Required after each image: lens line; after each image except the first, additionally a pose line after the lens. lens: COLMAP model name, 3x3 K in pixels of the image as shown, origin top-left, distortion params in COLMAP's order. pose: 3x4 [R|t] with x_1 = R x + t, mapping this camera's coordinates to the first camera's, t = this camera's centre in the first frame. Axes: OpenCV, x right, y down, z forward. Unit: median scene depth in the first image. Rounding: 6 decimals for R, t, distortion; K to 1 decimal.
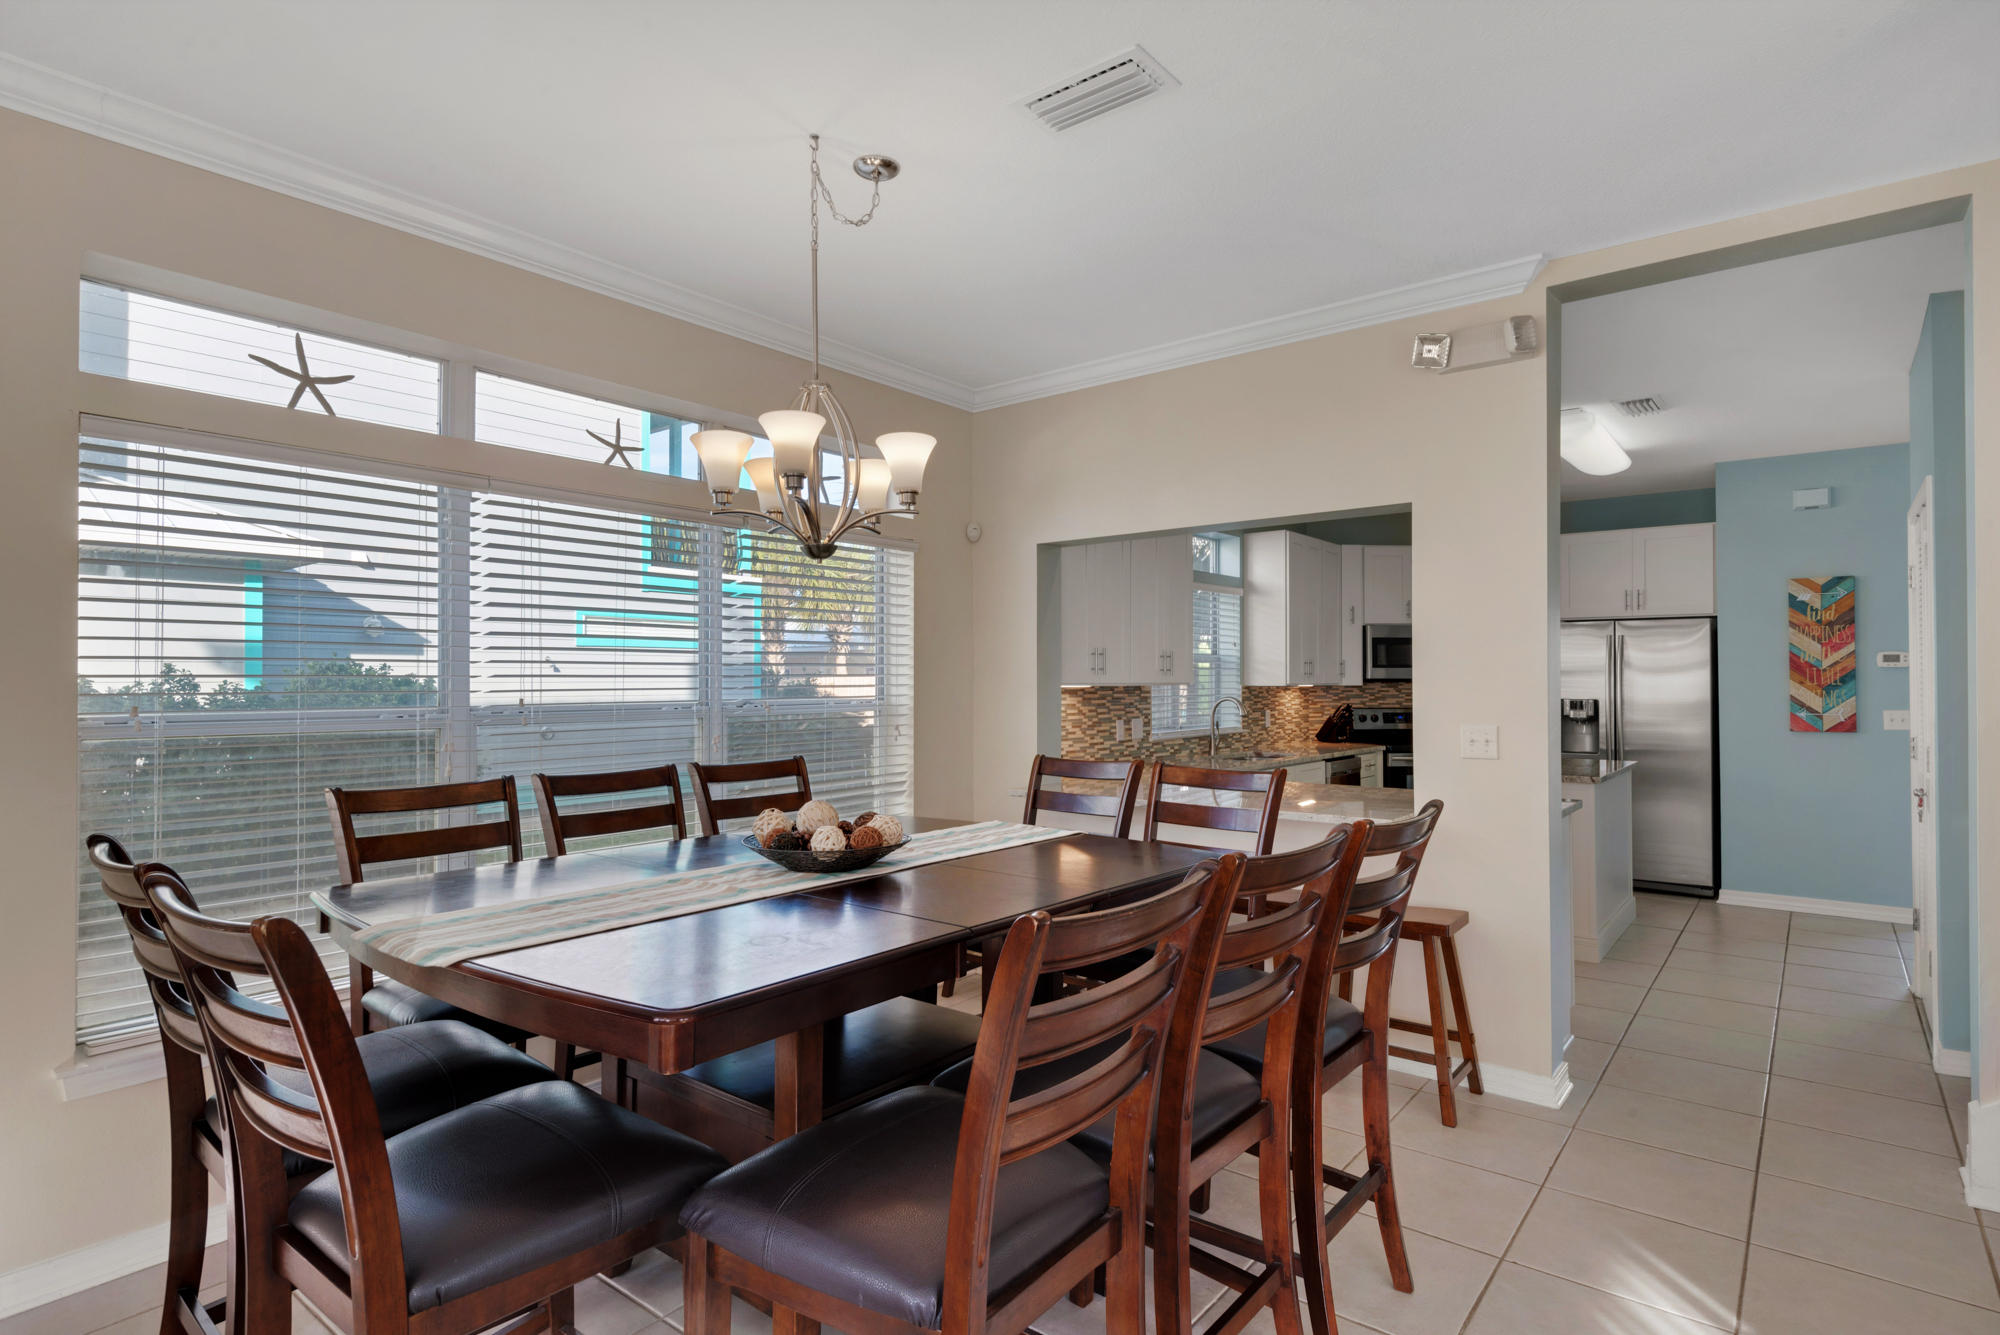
lens RADIAL K [[1046.2, 0, 972.8], [0, 1046.2, 665.9], [0, 0, 1]] dist [0.011210, -0.003099]
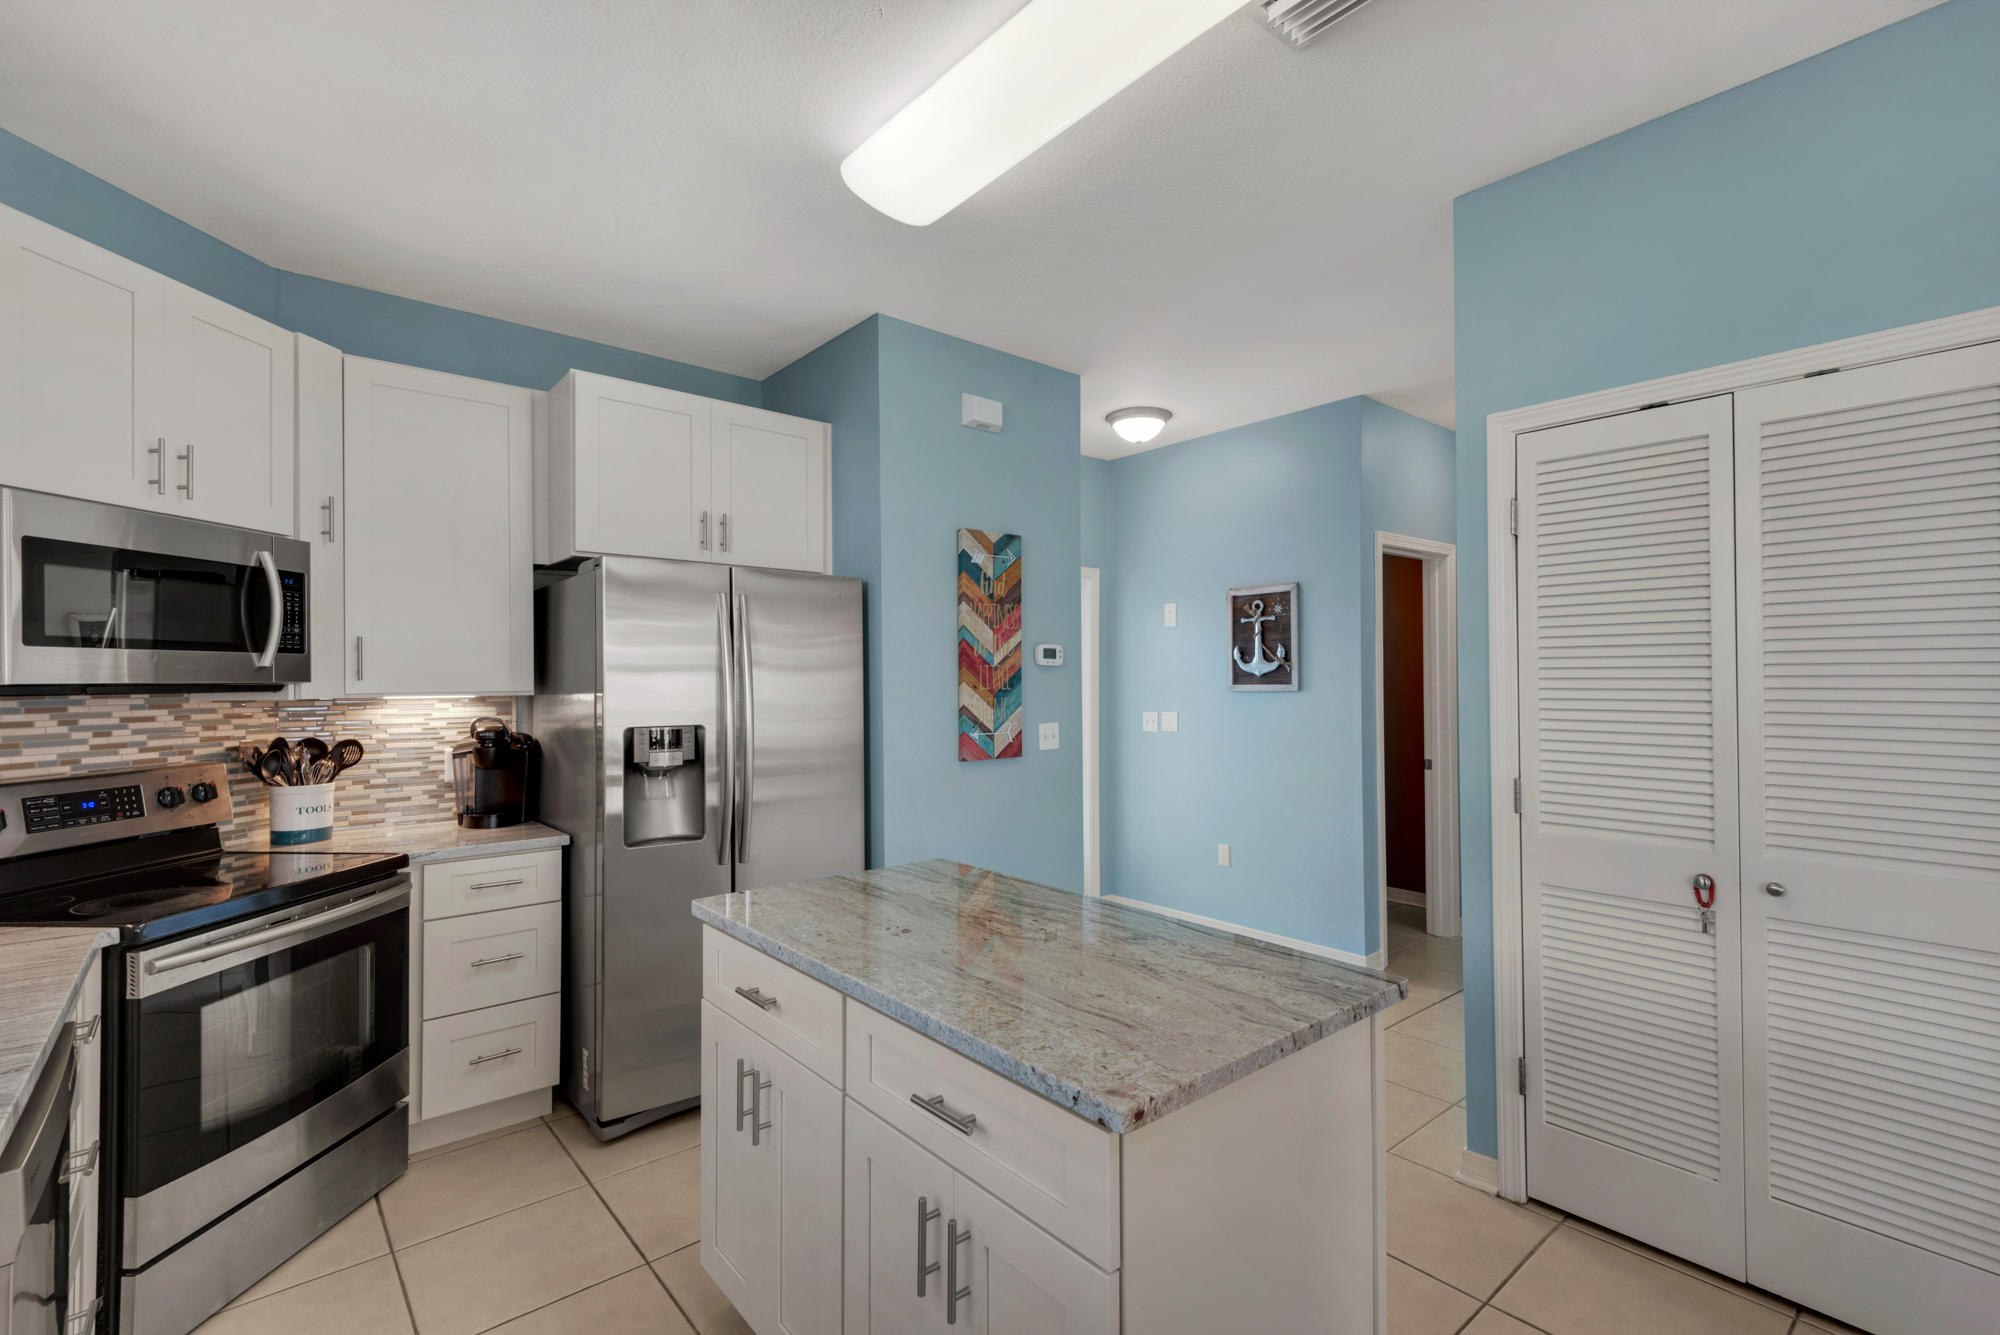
lens RADIAL K [[895.3, 0, 1003.3], [0, 895.3, 667.0], [0, 0, 1]] dist [0.032112, -0.014776]
pose [[0.176906, 0.012622, 0.984147, 0.227057], [-0.012487, 0.999866, -0.010579, 0.008451], [-0.984149, -0.010417, 0.177040, 0.831072]]
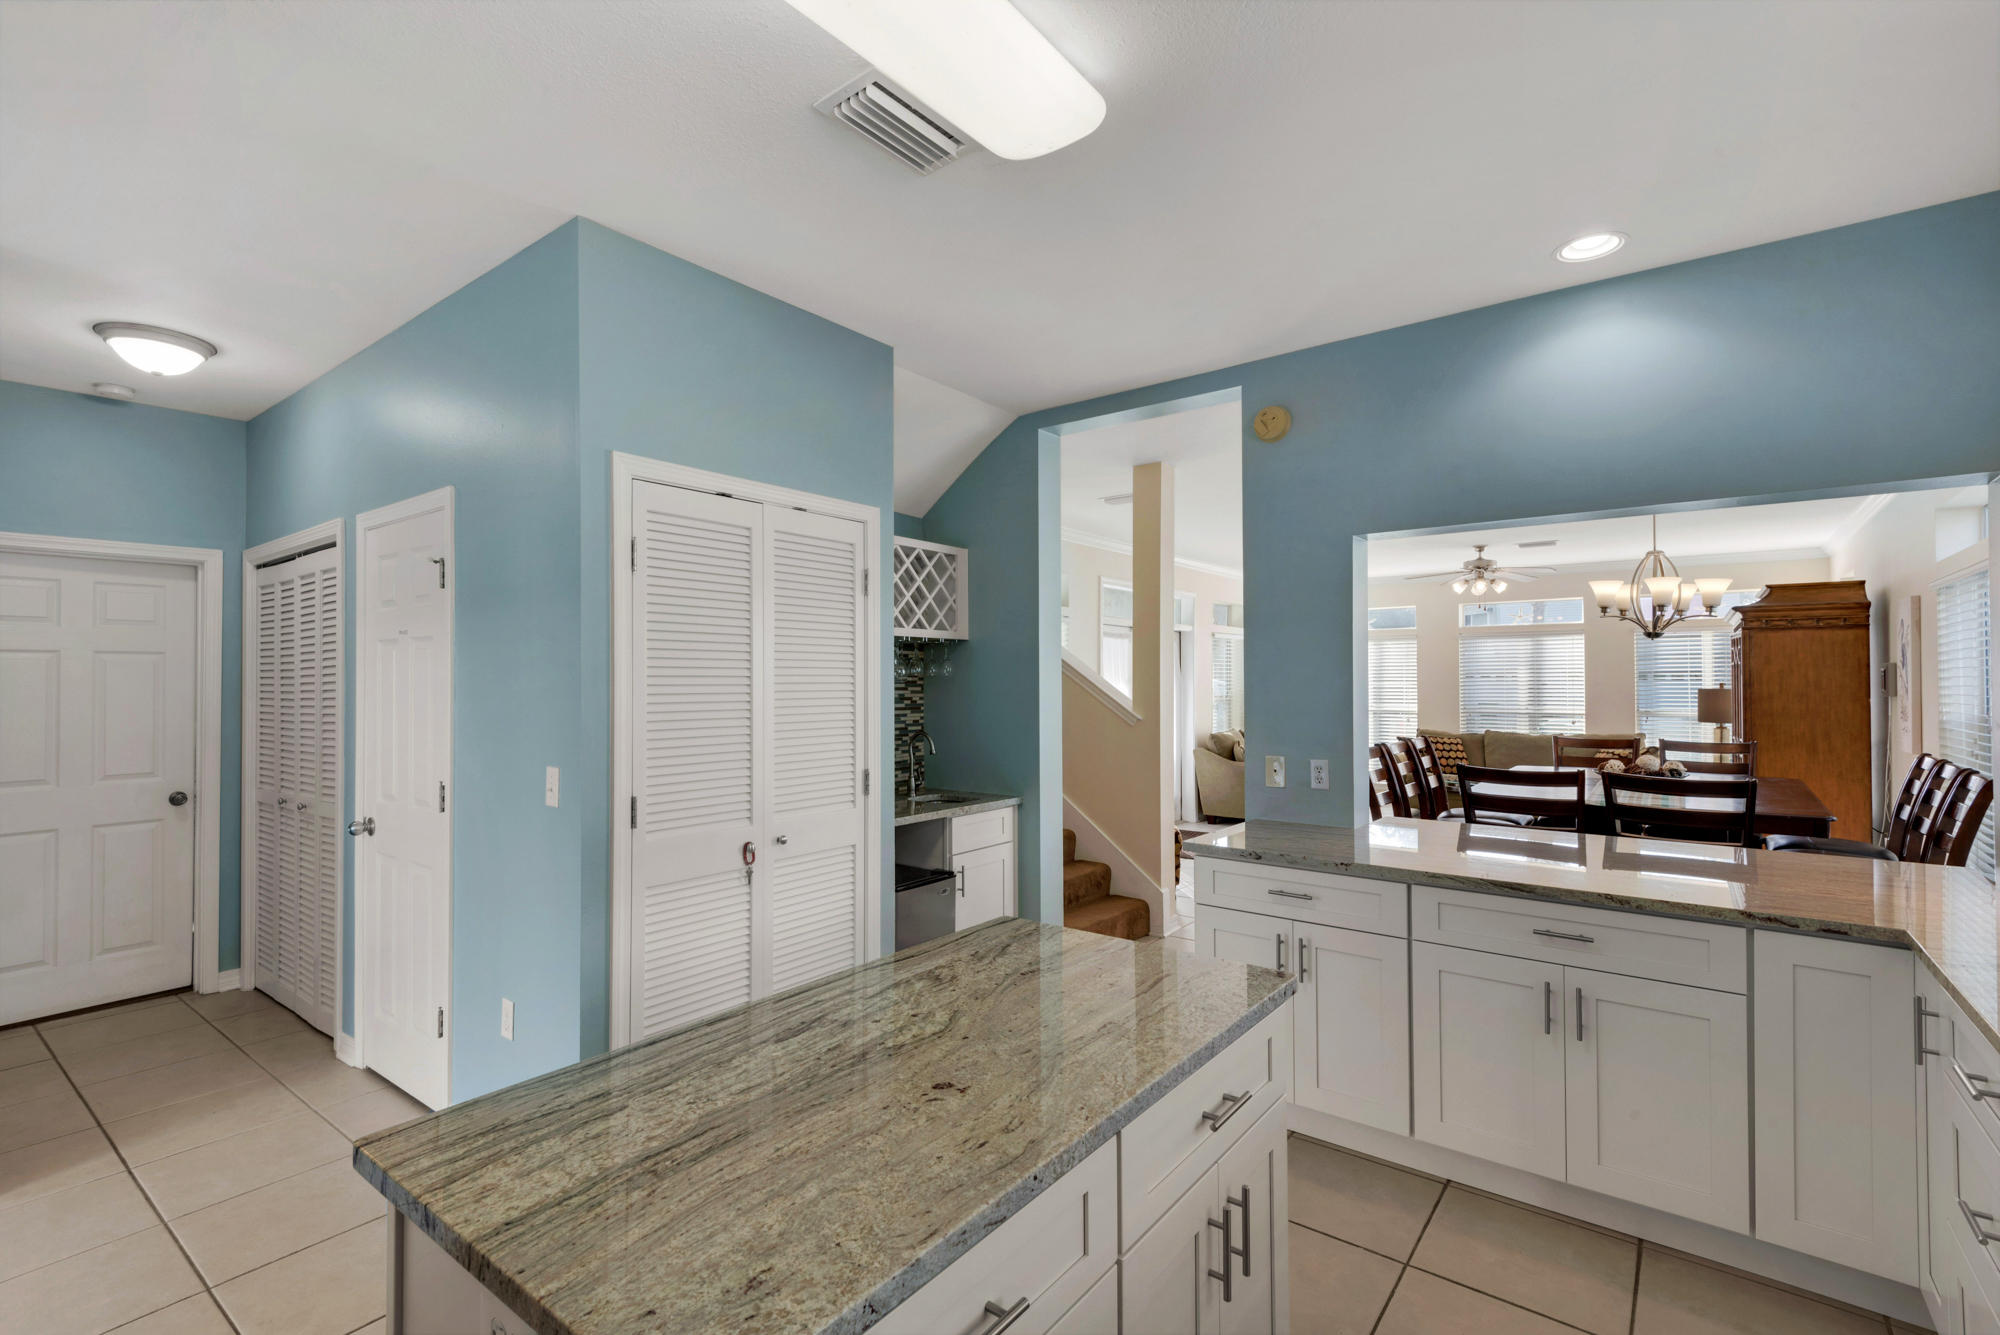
lens RADIAL K [[895.3, 0, 1006.6], [0, 895.3, 673.7], [0, 0, 1]] dist [0.032112, -0.014776]
pose [[-0.999489, 0.001270, -0.031946, 0.470705], [0.002062, 0.999691, -0.024780, 0.003919], [0.031905, -0.024833, -0.999182, 1.086914]]
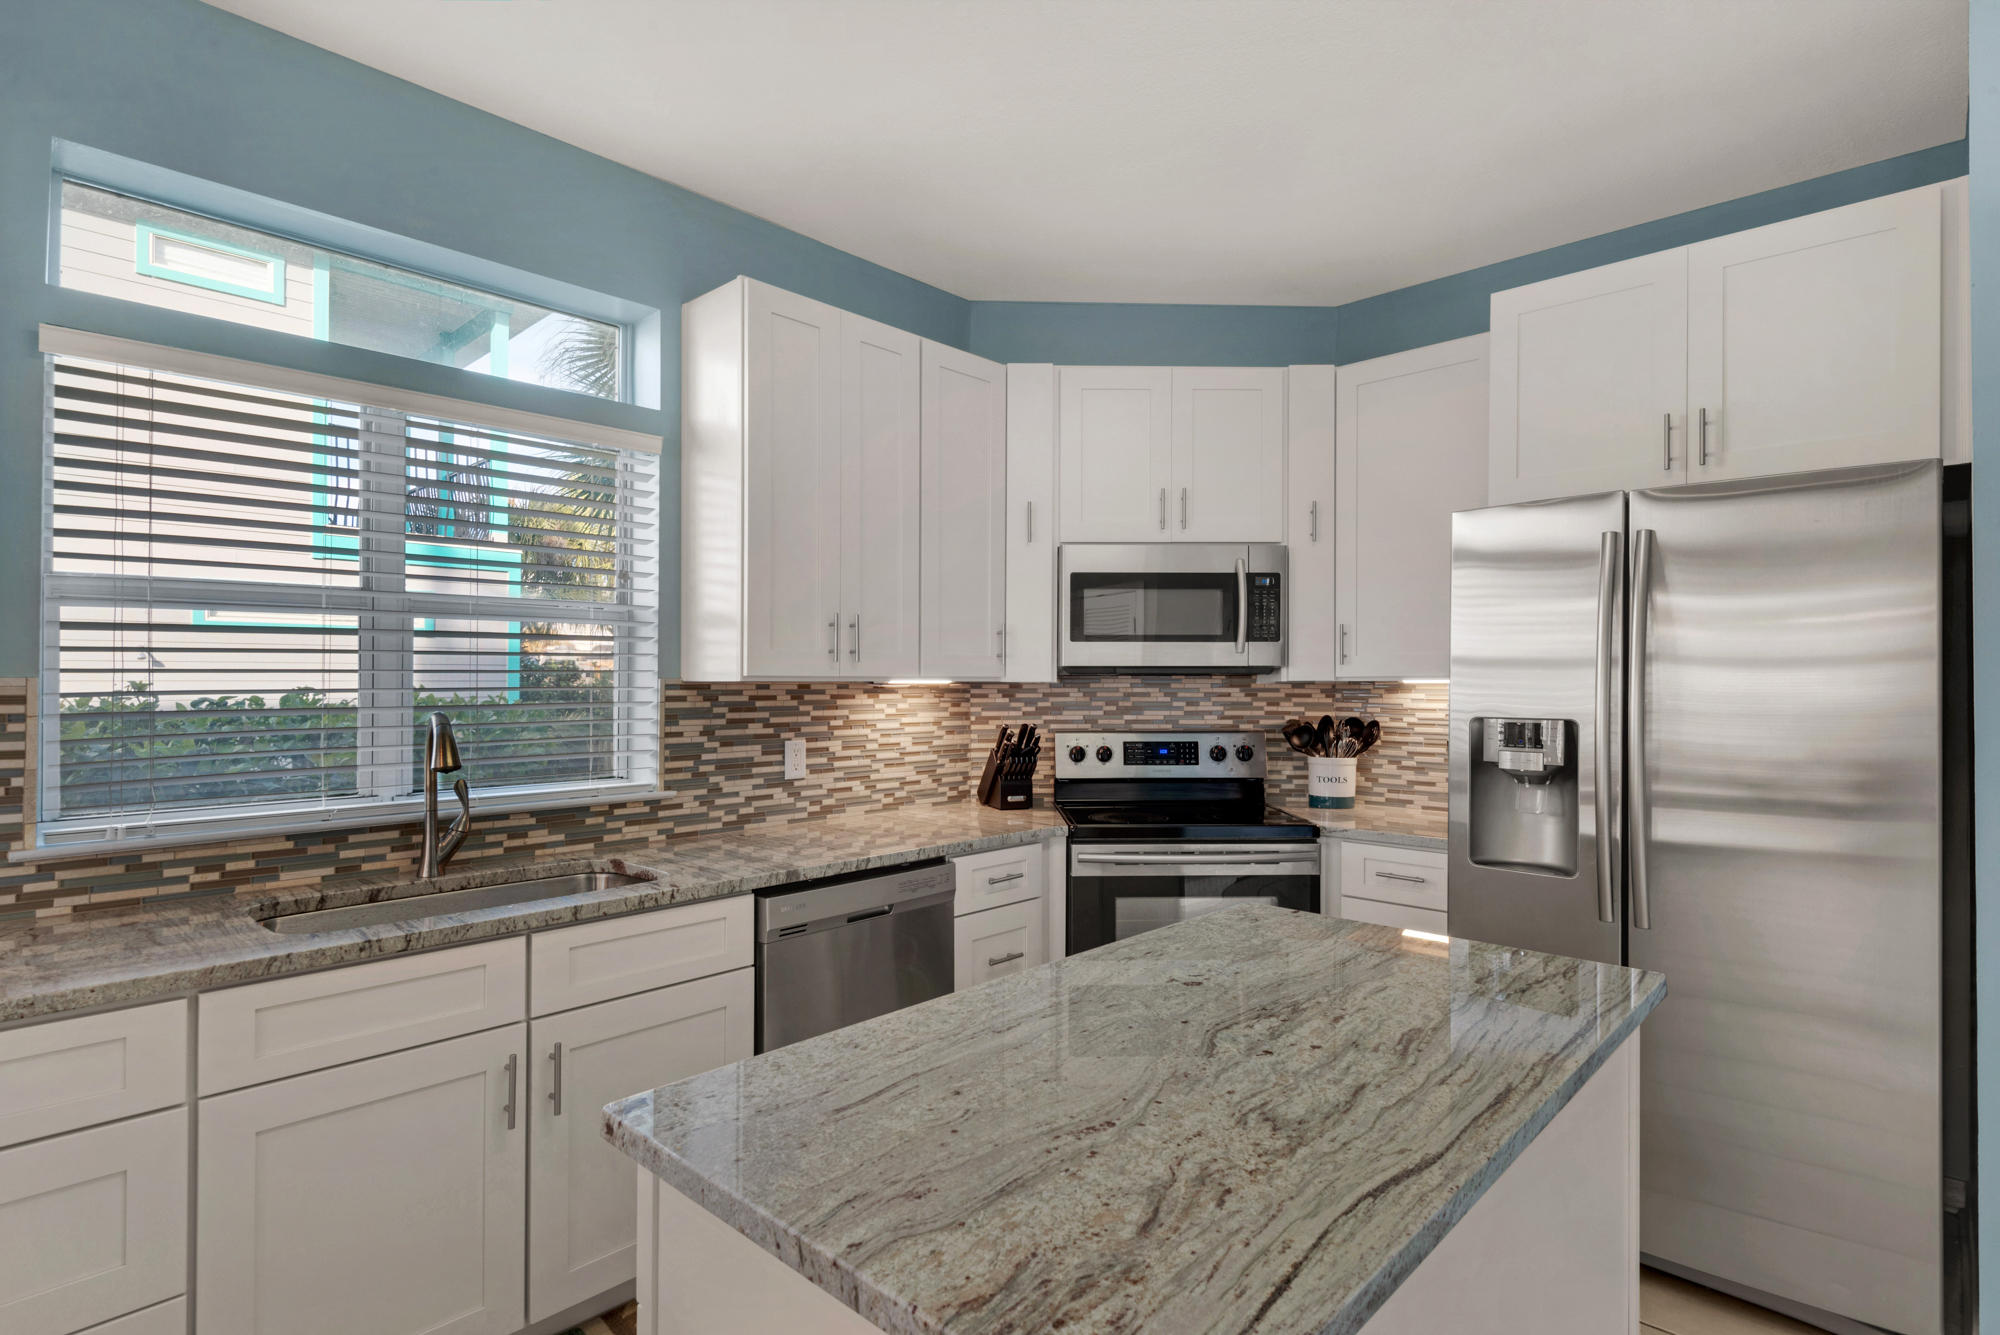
lens RADIAL K [[984.6, 0, 1001.9], [0, 984.6, 674.6], [0, 0, 1]] dist [0.024578, -0.010843]
pose [[0.996862, -0.001270, -0.079148, 0.454089], [0.001847, 0.999972, 0.007220, 0.015034], [0.079137, -0.007344, 0.996837, 0.691870]]
